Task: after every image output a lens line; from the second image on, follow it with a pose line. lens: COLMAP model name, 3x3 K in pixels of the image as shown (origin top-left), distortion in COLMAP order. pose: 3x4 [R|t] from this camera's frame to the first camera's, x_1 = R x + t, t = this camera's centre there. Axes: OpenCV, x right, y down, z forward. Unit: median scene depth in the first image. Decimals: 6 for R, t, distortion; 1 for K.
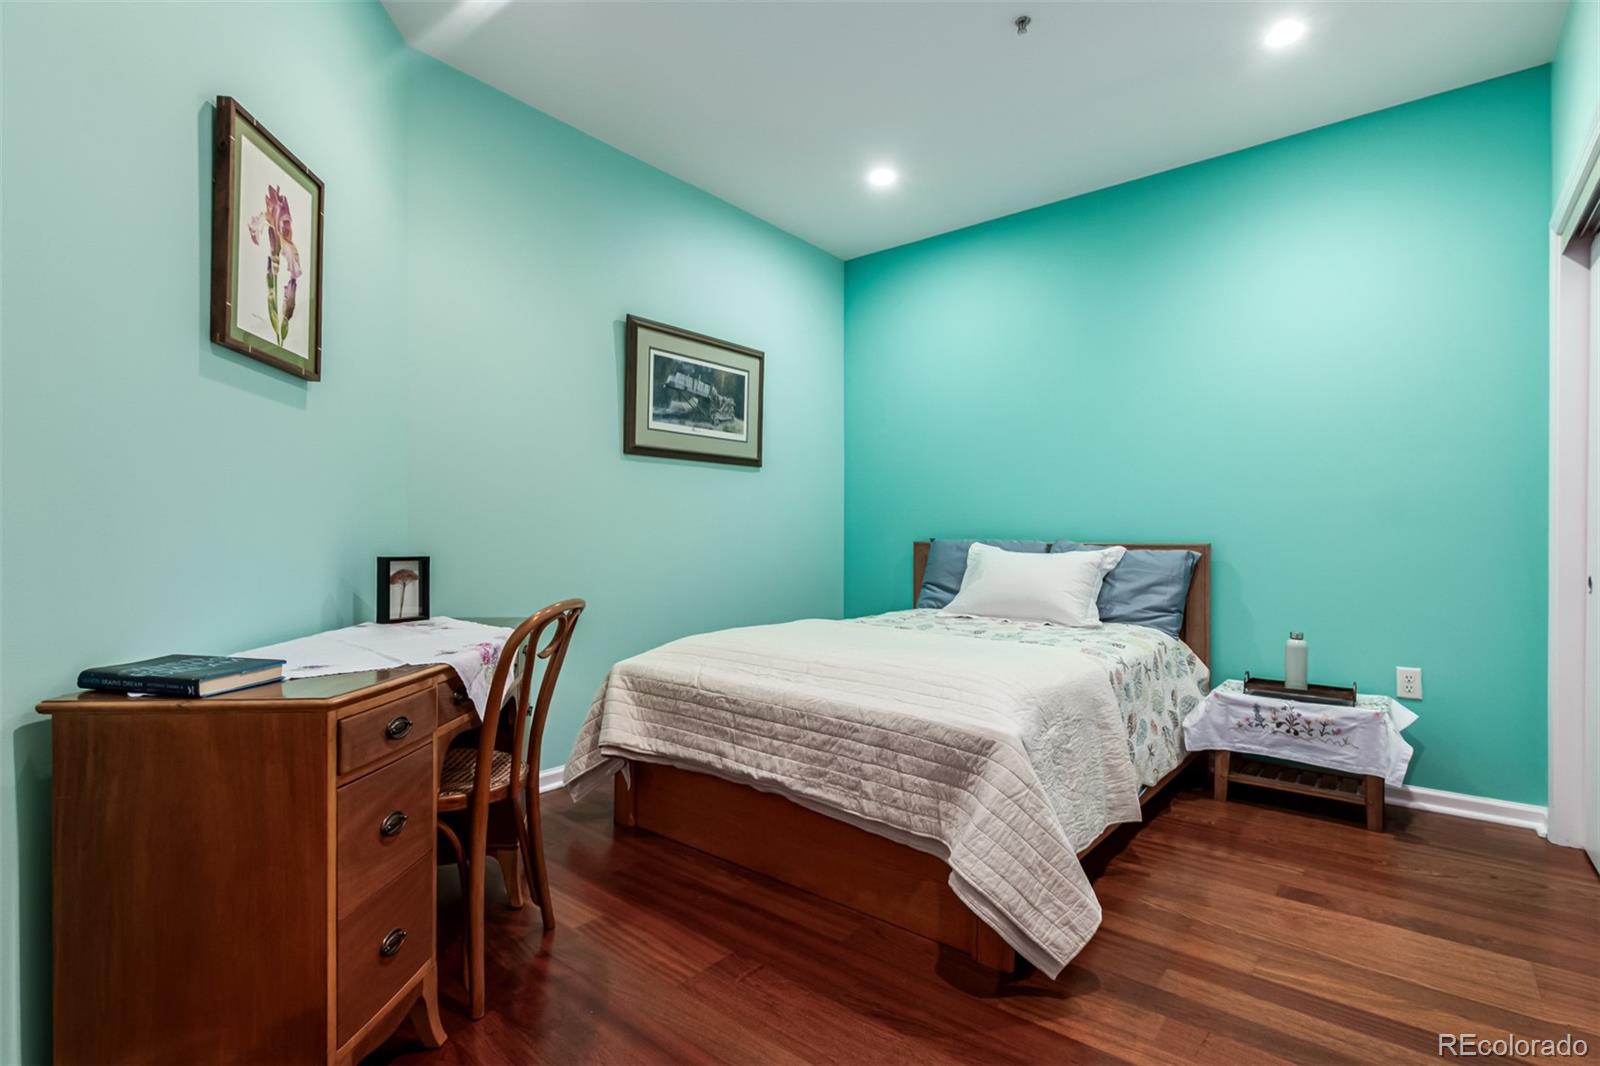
lens RADIAL K [[749.4, 0, 797.1], [0, 749.4, 539.7], [0, 0, 1]] dist [0.004471, -0.001624]
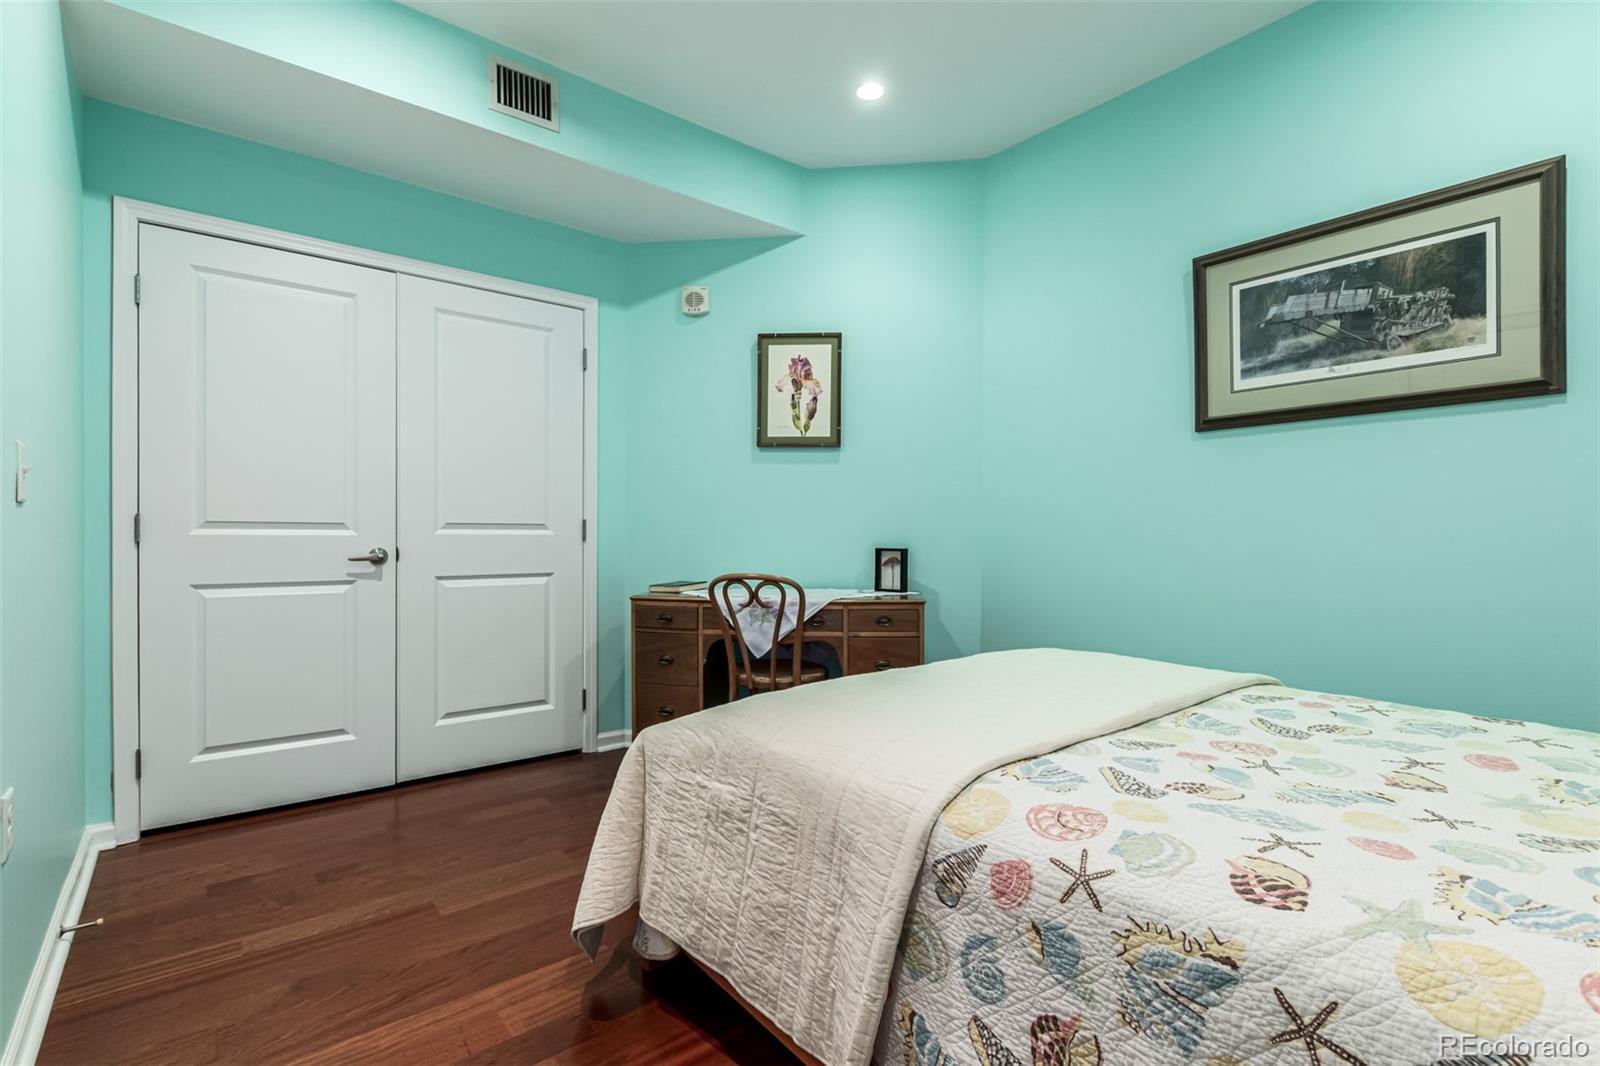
lens RADIAL K [[749.4, 0, 798.0], [0, 749.4, 527.6], [0, 0, 1]] dist [0.004471, -0.001624]
pose [[-0.203940, -0.011771, -0.978913, 0.624385], [-0.005346, 0.999926, -0.010910, -0.000549], [0.978969, 0.003008, -0.203988, 0.718605]]
